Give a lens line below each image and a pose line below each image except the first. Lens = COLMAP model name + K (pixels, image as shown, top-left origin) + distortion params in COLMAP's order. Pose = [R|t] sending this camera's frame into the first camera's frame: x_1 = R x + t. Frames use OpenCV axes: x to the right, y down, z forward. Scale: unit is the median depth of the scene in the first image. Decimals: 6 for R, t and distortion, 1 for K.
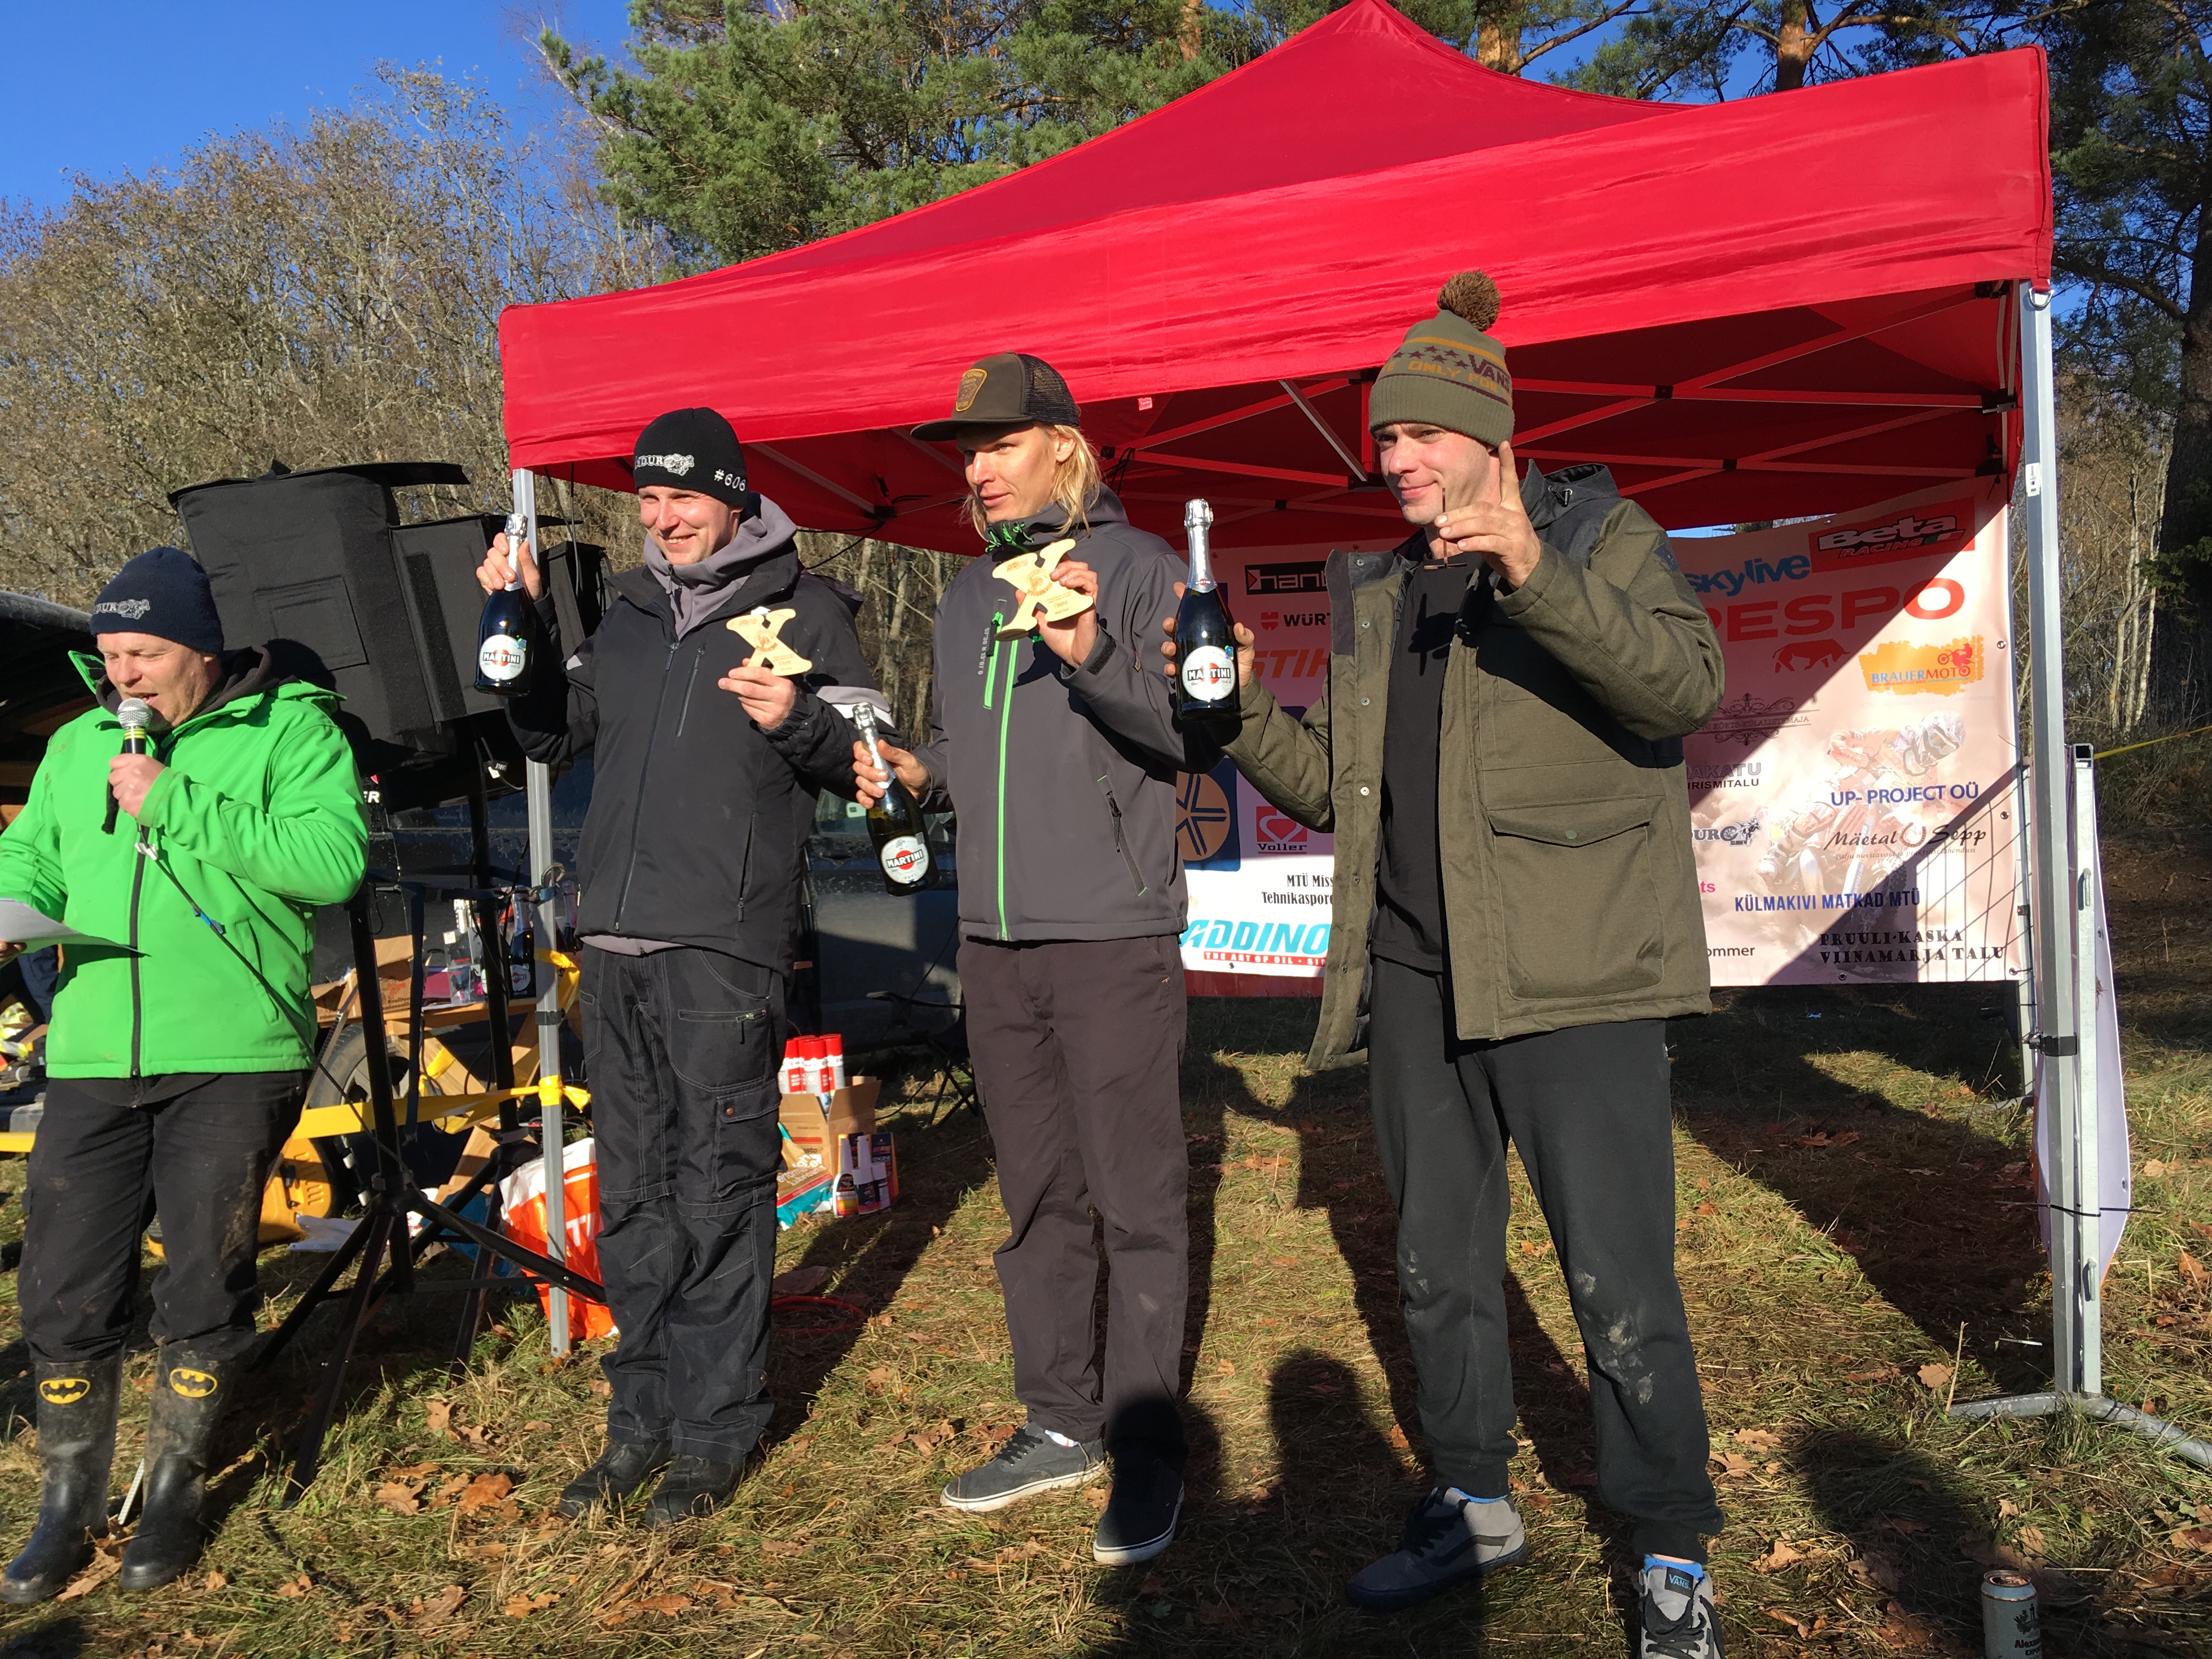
lens RADIAL K [[1842.7, 0, 1126.8], [0, 1842.7, 829.4], [0, 0, 1]] dist [-0.019093, -0.016485]
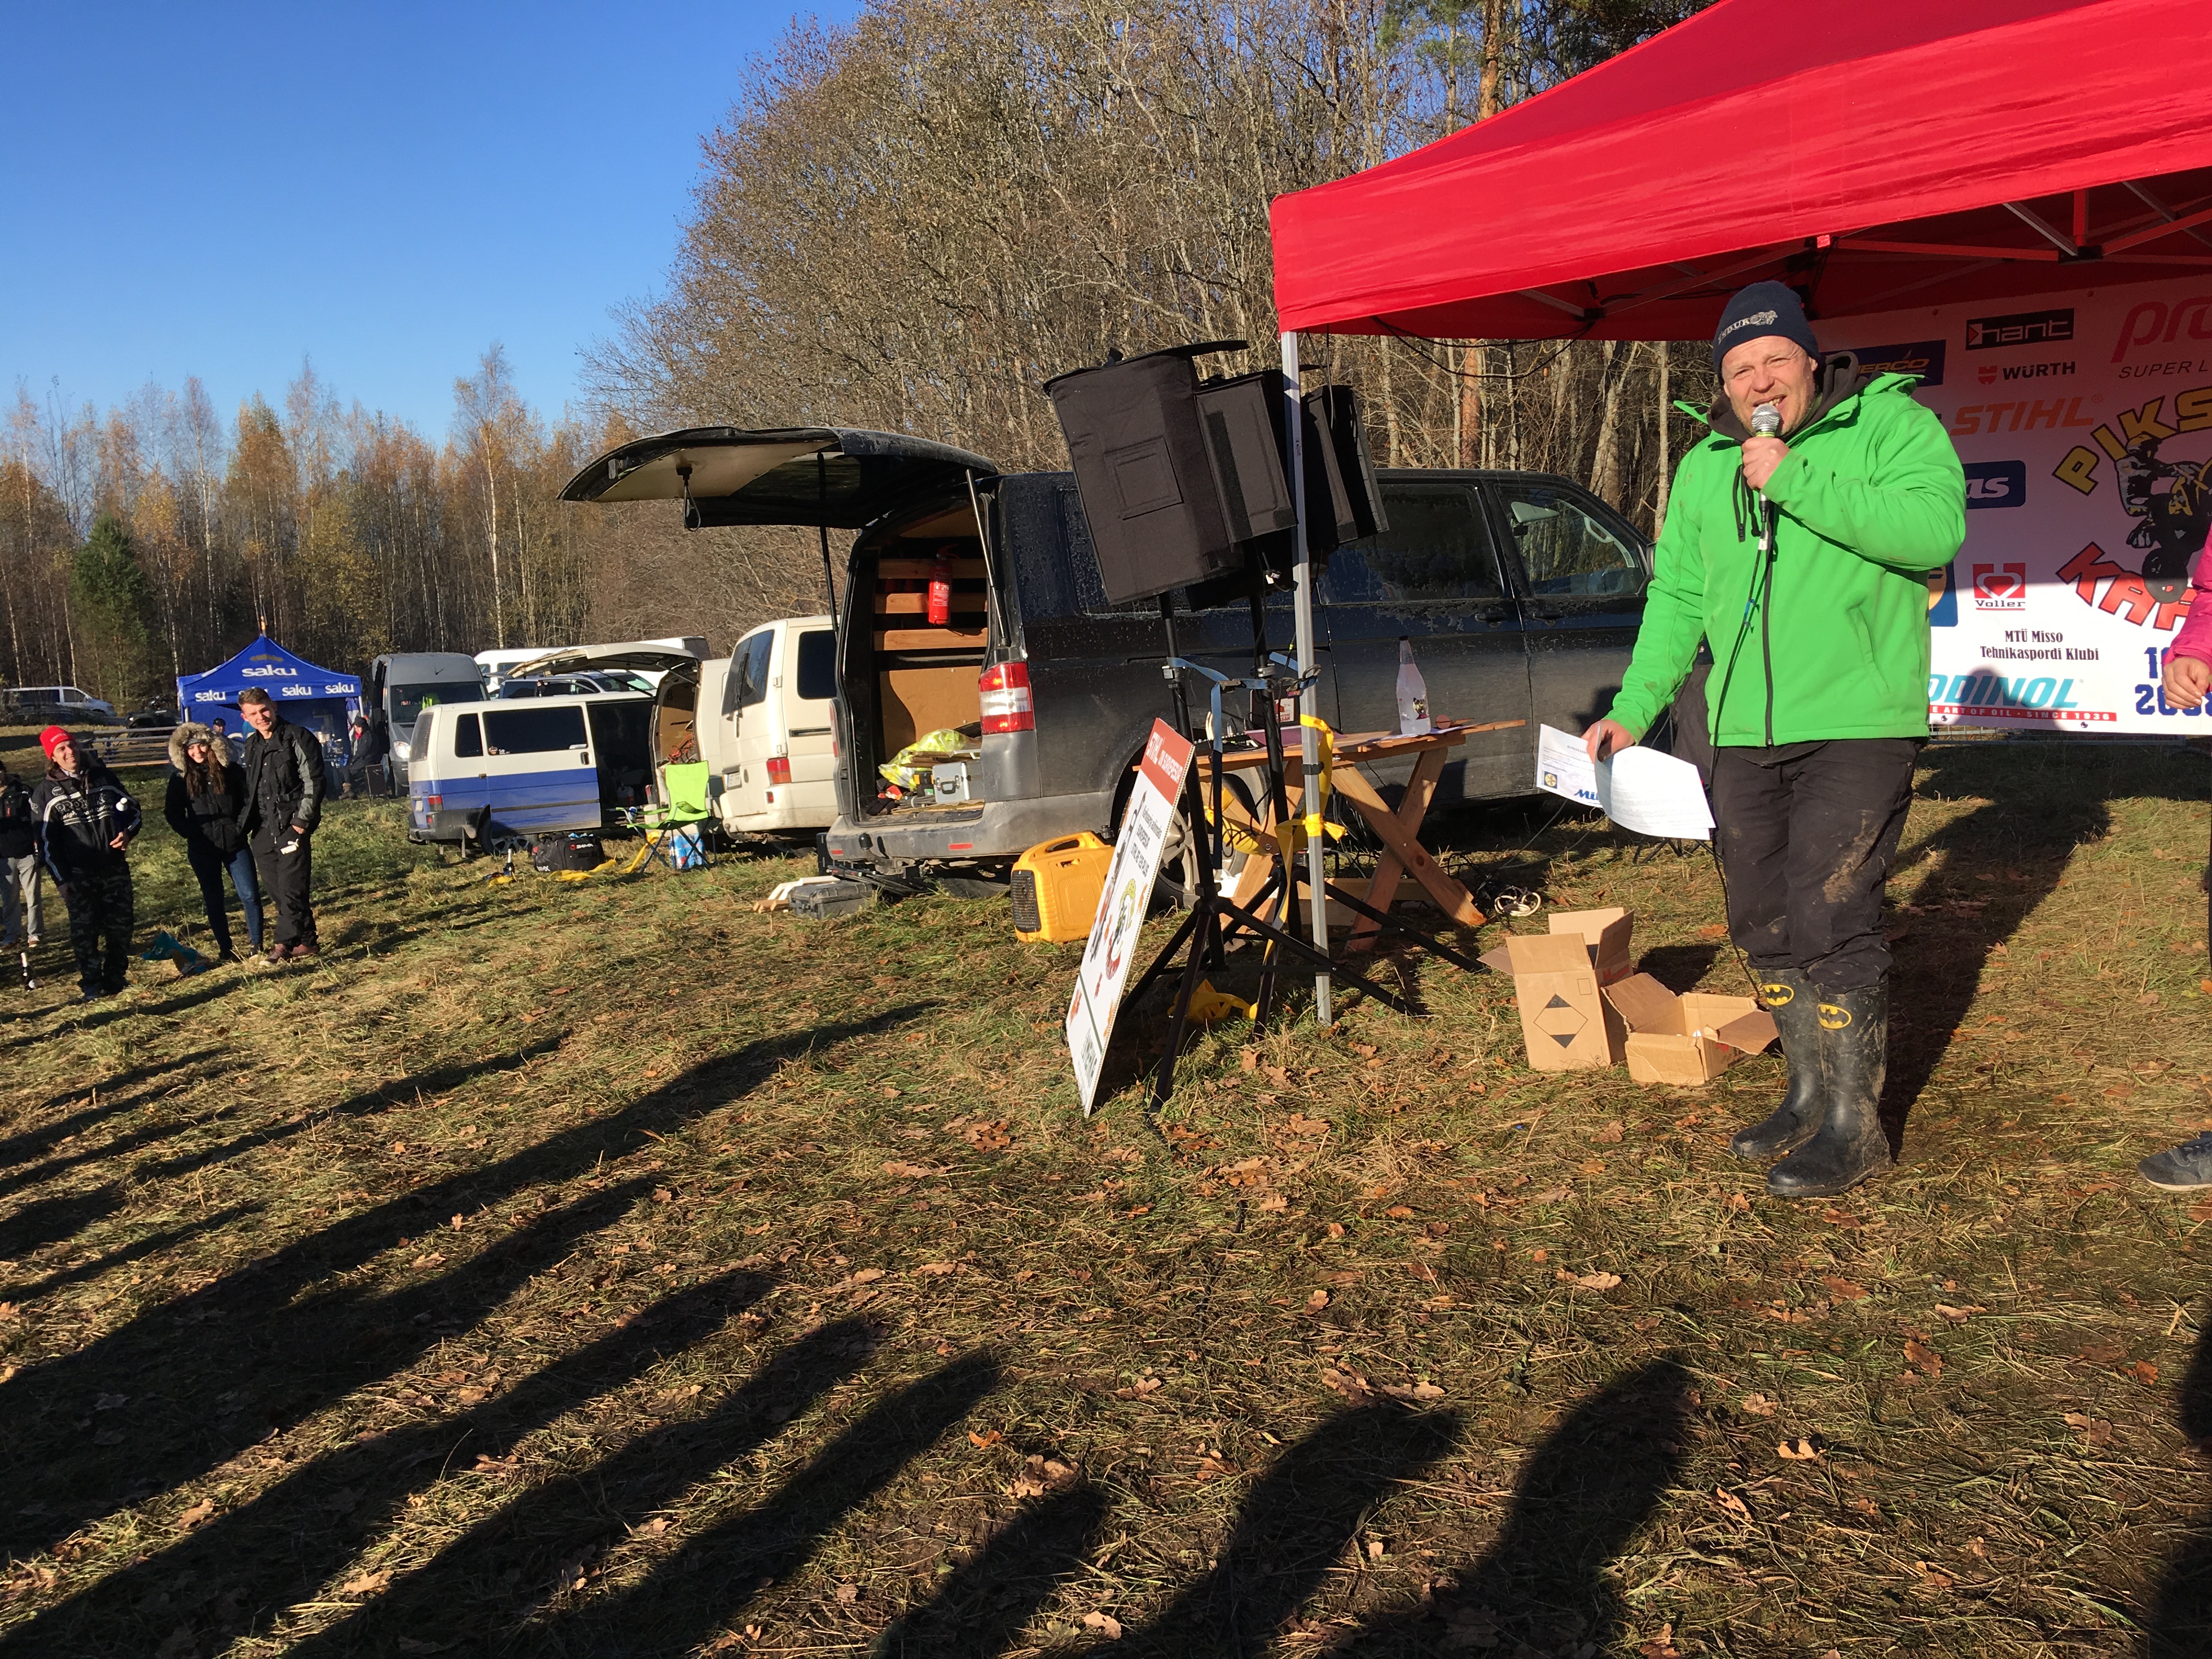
lens RADIAL K [[1842.7, 0, 1114.4], [0, 1842.7, 813.6], [0, 0, 1]] dist [-0.019093, -0.016485]
pose [[0.925211, 0.029241, -0.378324, 0.041385], [0.022671, 0.990985, 0.132037, -0.040709], [0.378775, -0.130740, 0.916208, -0.227255]]
